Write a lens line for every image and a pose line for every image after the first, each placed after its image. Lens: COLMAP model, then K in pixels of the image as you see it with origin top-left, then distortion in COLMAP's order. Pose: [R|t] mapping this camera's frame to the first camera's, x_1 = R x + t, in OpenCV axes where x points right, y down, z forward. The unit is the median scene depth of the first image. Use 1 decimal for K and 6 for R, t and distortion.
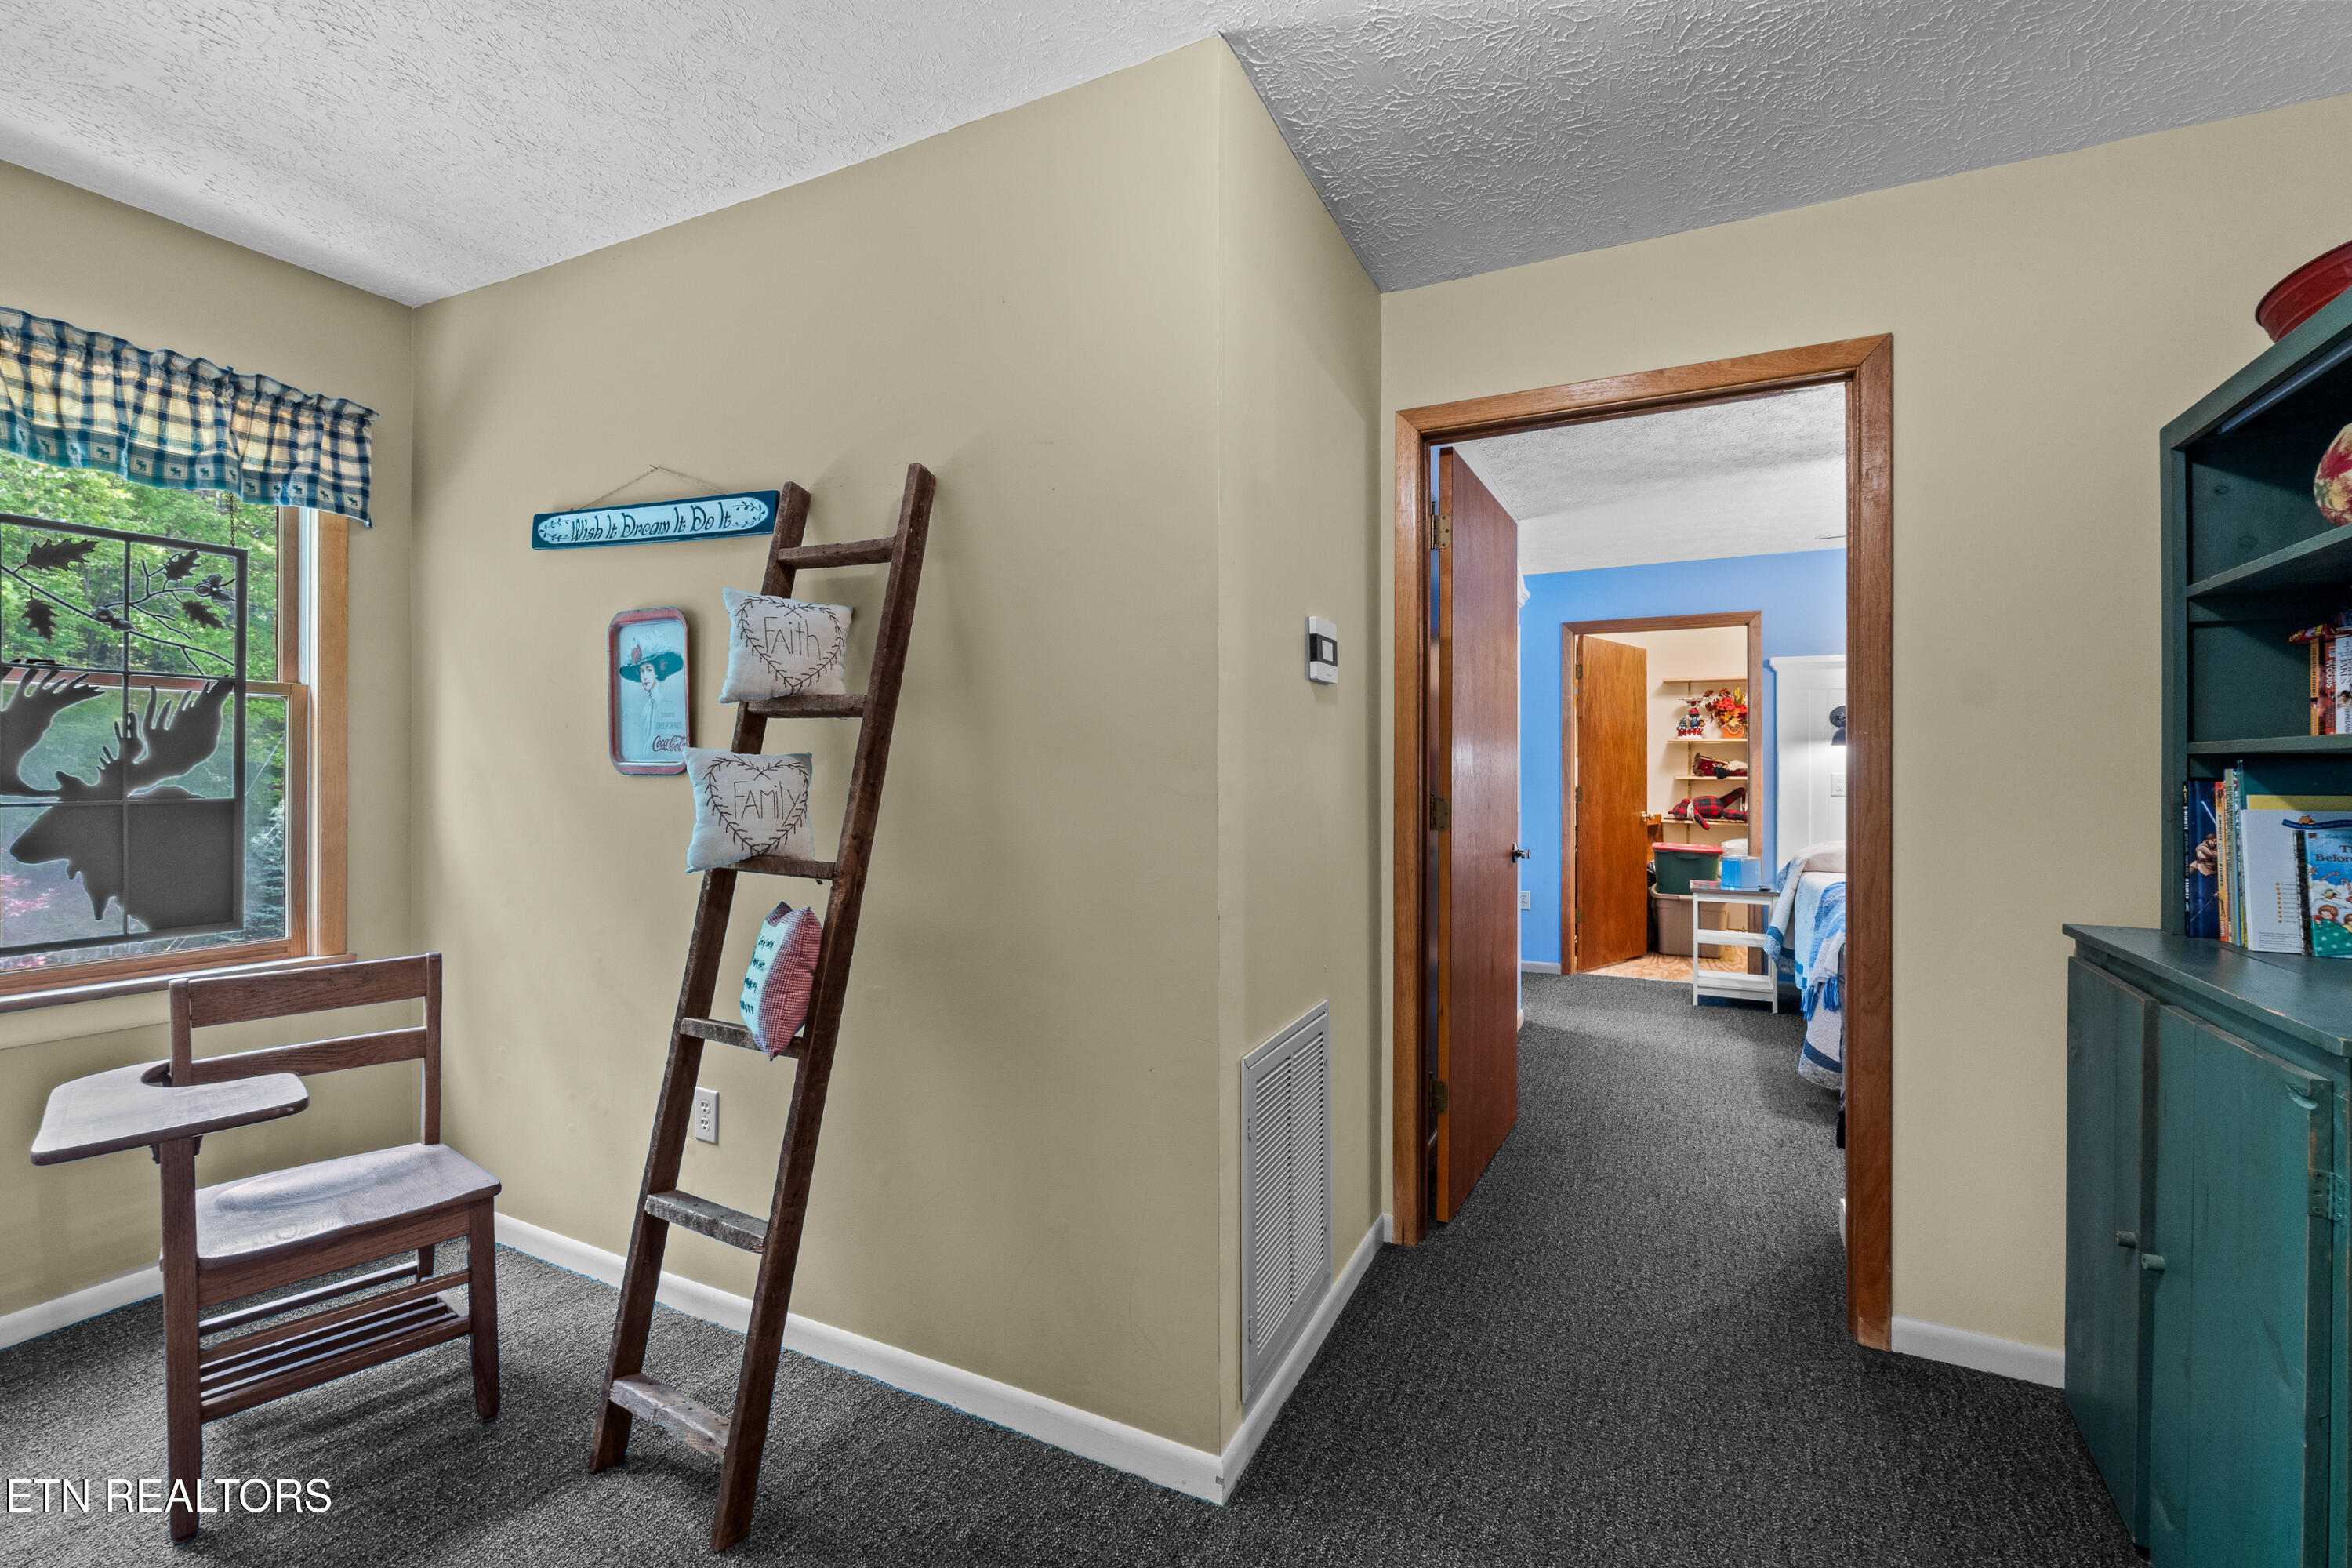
lens RADIAL K [[1008.1, 0, 1171.0], [0, 1008.1, 777.4], [0, 0, 1]] dist [-0.011448, 0.000996]
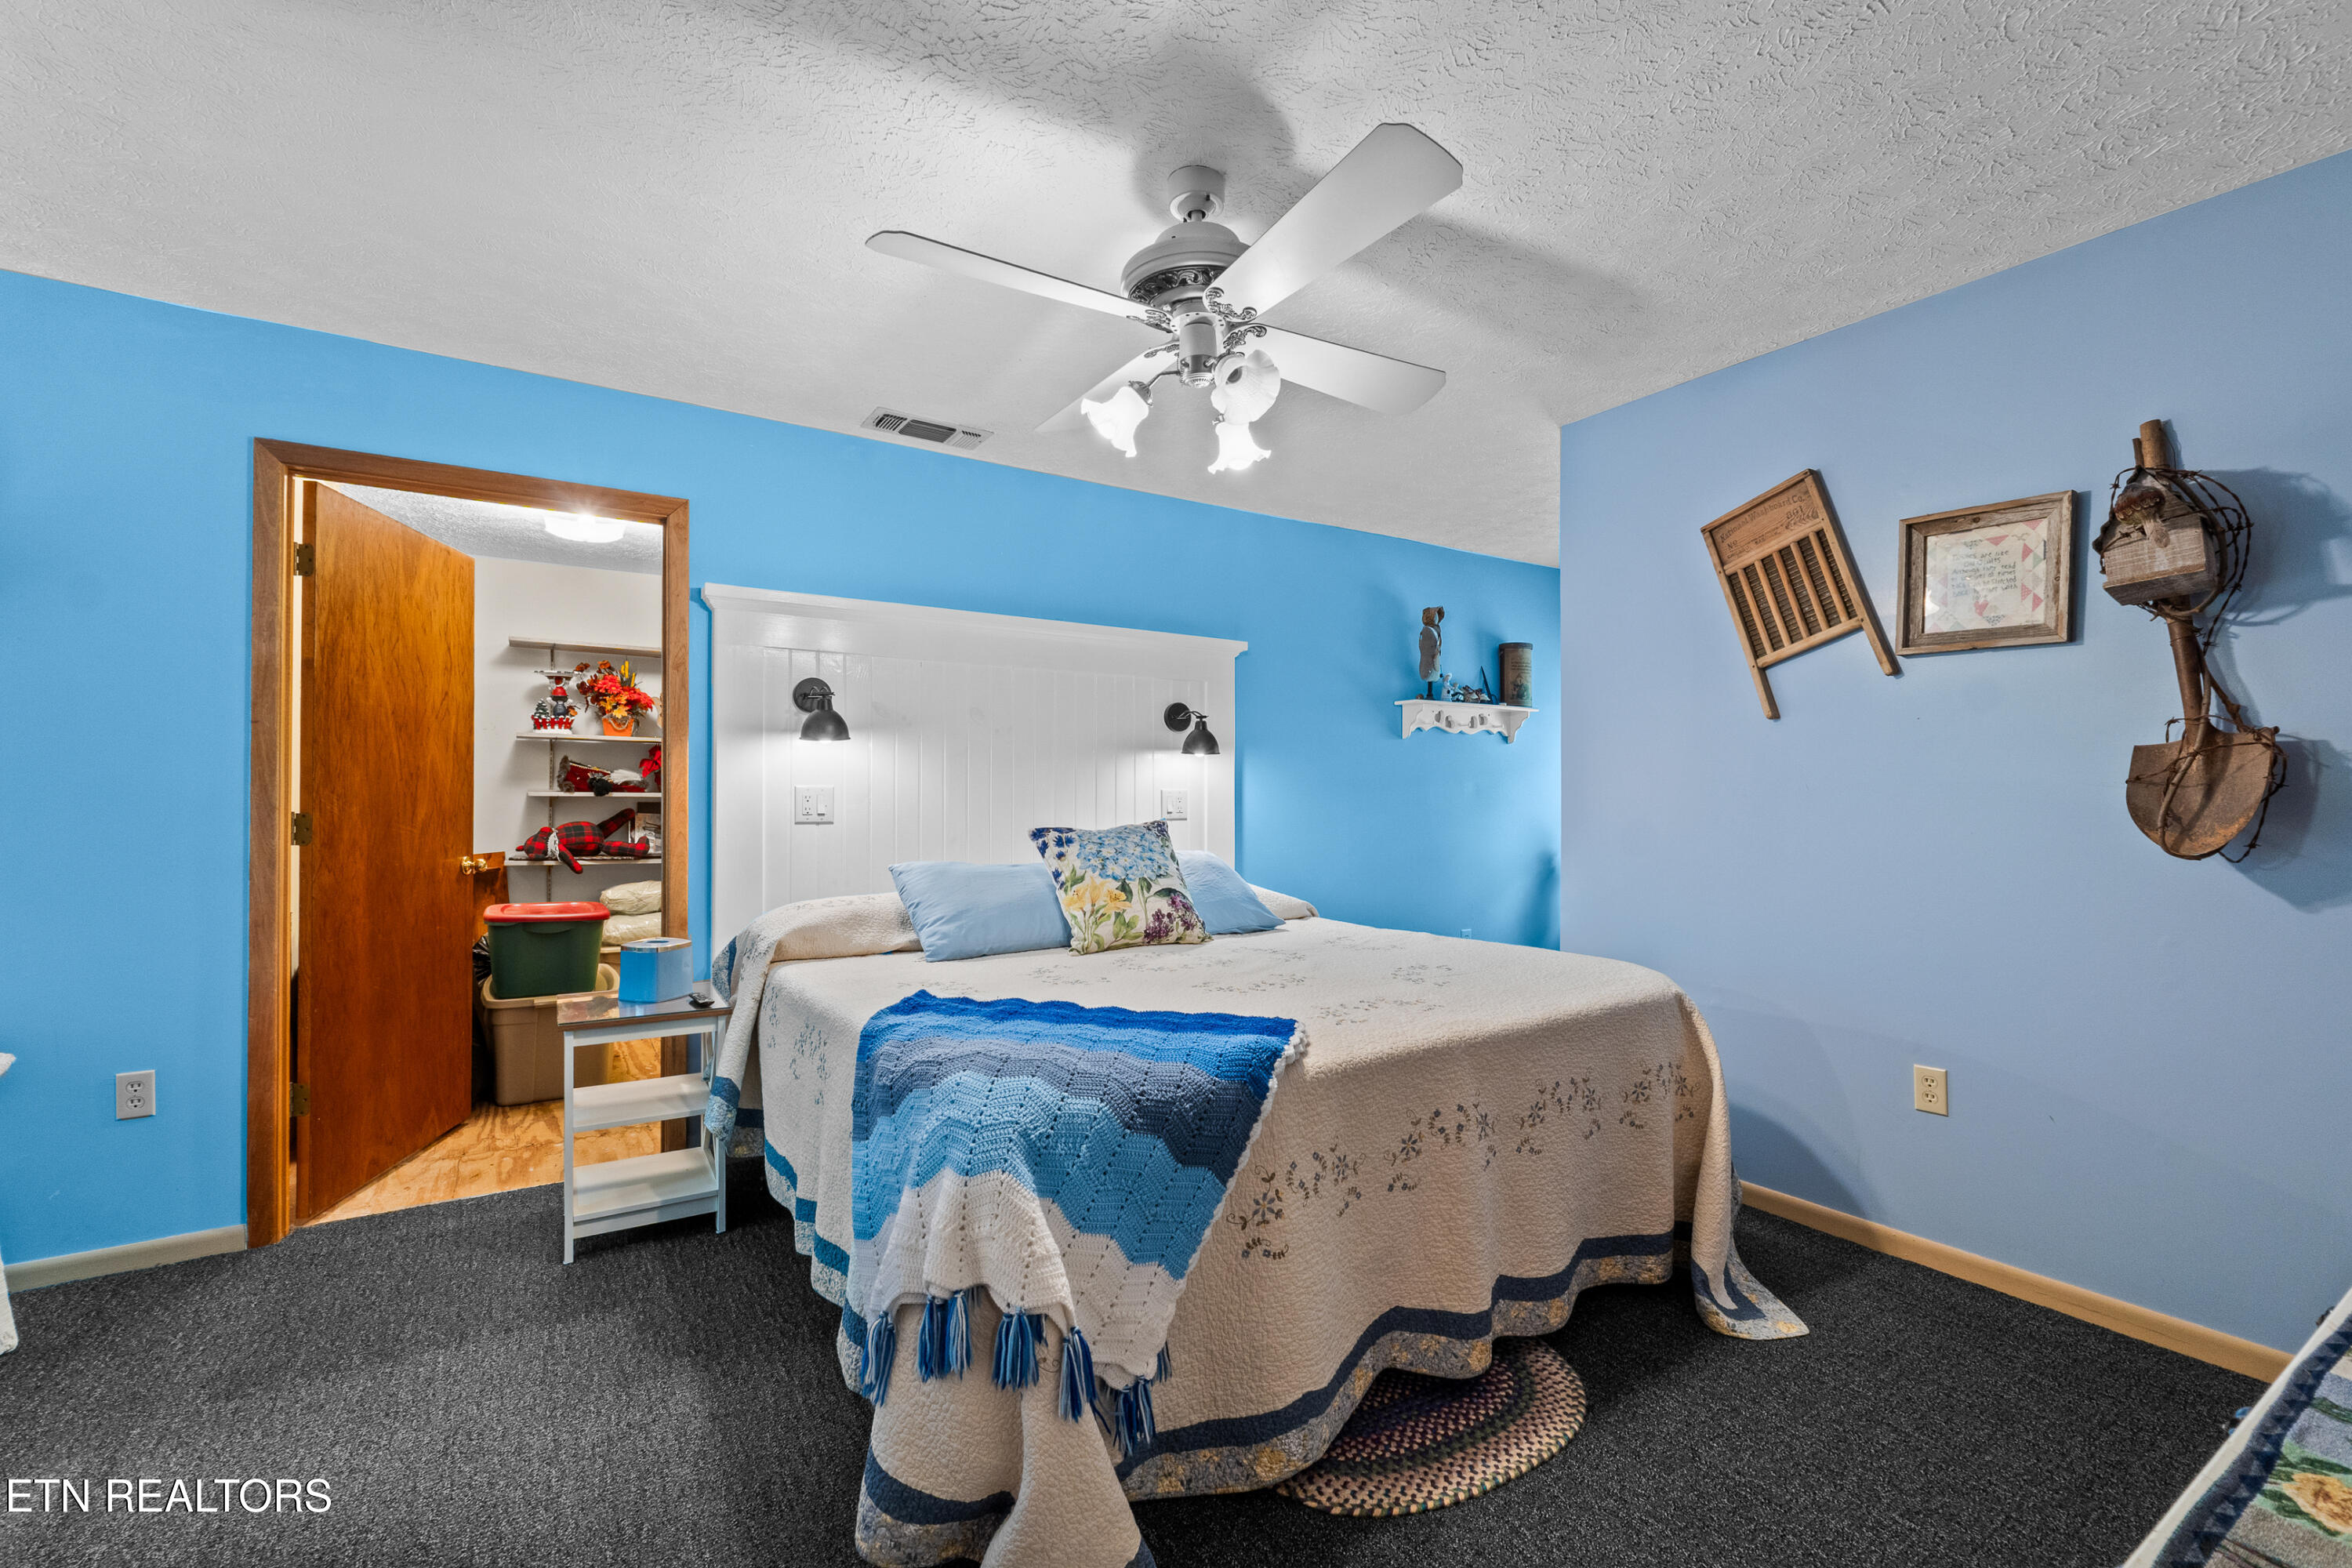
lens RADIAL K [[1008.1, 0, 1167.7], [0, 1008.1, 781.8], [0, 0, 1]] dist [-0.011448, 0.000996]
pose [[0.514882, 0.009105, 0.857213, 0.189098], [0.001750, 0.999930, -0.011672, 0.000571], [-0.857259, 0.007510, 0.514830, 0.372644]]
